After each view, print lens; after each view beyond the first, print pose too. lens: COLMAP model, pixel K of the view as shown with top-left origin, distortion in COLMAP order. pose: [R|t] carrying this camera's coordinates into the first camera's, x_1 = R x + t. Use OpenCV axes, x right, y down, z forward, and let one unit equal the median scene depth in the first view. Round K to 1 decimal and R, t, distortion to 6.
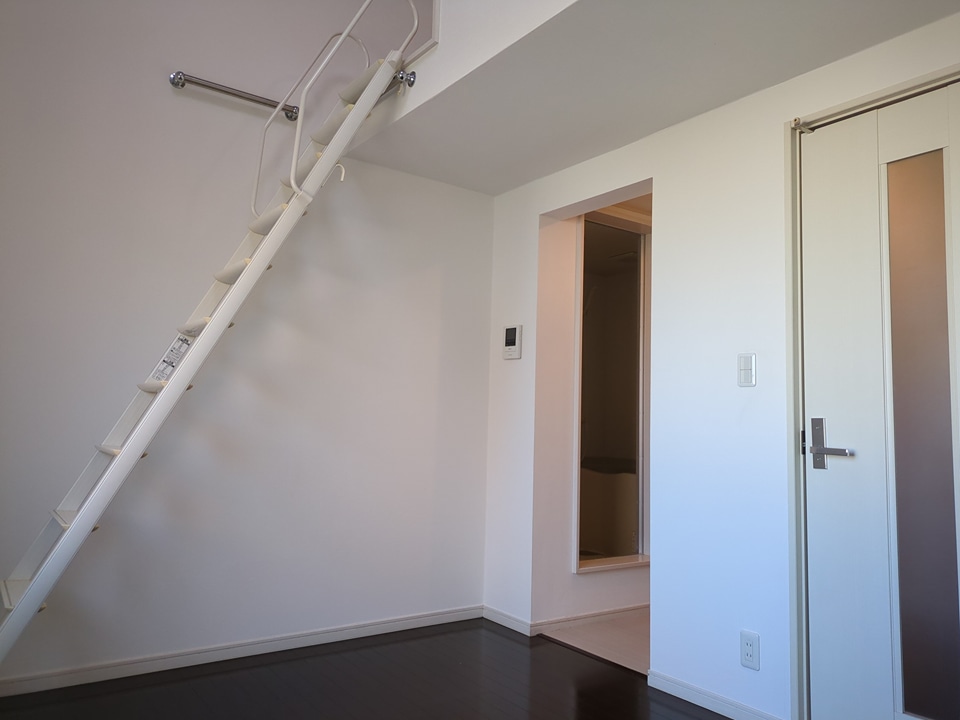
lens RADIAL K [[718.3, 0, 477.7], [0, 718.3, 351.7], [0, 0, 1]] dist [0.040287, -0.021251]
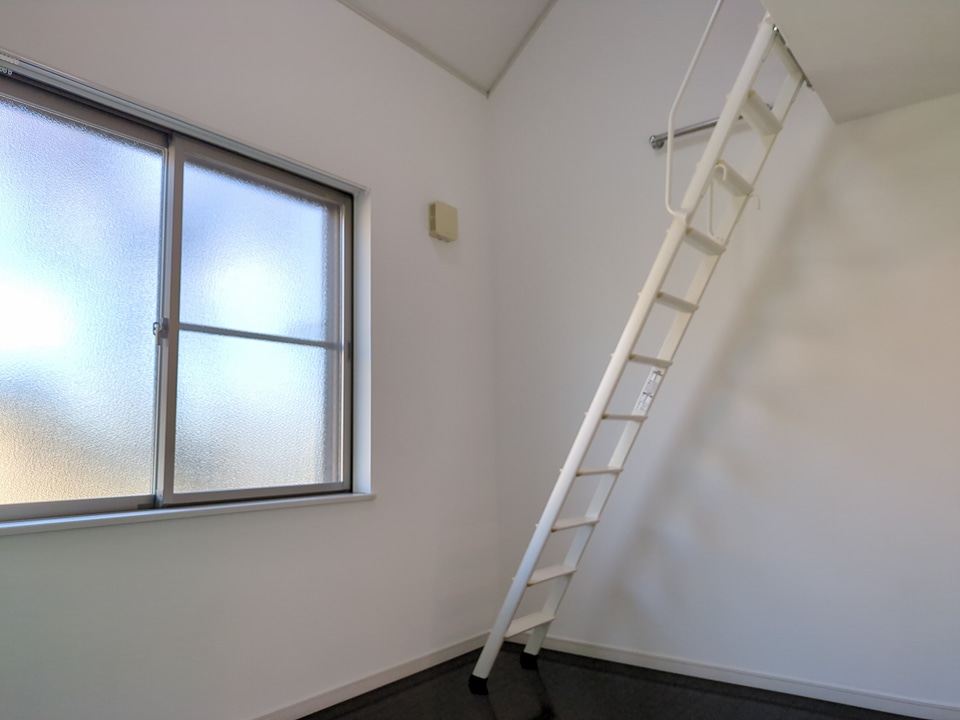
lens RADIAL K [[718.3, 0, 477.7], [0, 718.3, 351.7], [0, 0, 1]] dist [0.040287, -0.021251]
pose [[0.305987, -0.152886, -0.939680, 0.508988], [0.117963, 0.985504, -0.121929, 0.050863], [0.944699, -0.073538, 0.319586, 0.354242]]
